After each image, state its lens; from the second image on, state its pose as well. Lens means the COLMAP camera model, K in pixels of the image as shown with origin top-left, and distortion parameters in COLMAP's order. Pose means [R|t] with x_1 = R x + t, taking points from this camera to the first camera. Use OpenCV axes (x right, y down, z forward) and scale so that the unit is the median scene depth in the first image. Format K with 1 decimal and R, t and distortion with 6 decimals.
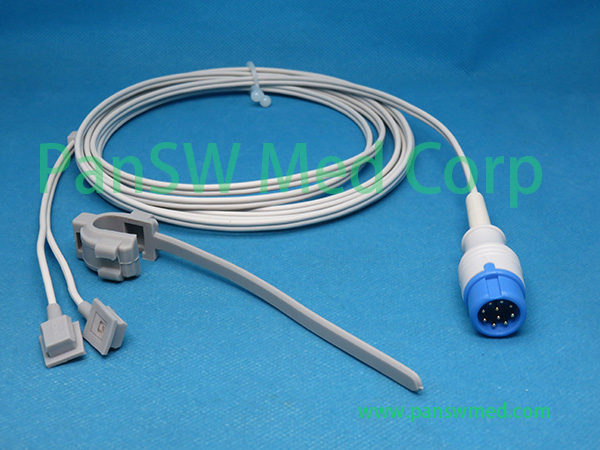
lens RADIAL K [[892.6, 0, 319.1], [0, 892.6, 226.1], [0, 0, 1]] dist [-0.007393, -0.041601]
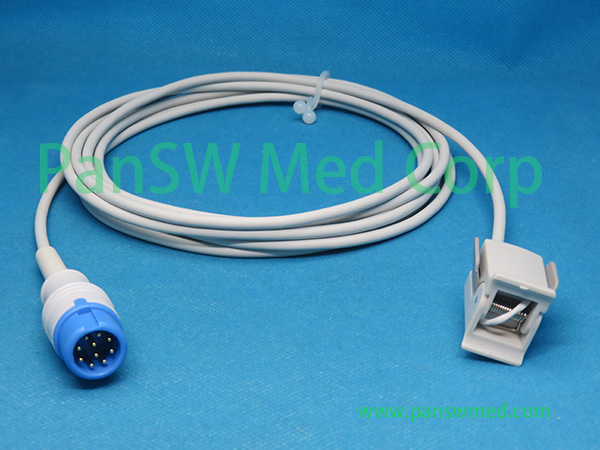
lens RADIAL K [[1105.7, 0, 300.0], [0, 1105.7, 225.0], [0, 0, 1]] dist [-0.050512, -0.007231]
pose [[0.998911, 0.013408, -0.044689, 0.012487], [-0.013898, 0.999846, -0.010673, -0.000224], [0.044539, 0.011283, 0.998944, -0.145591]]
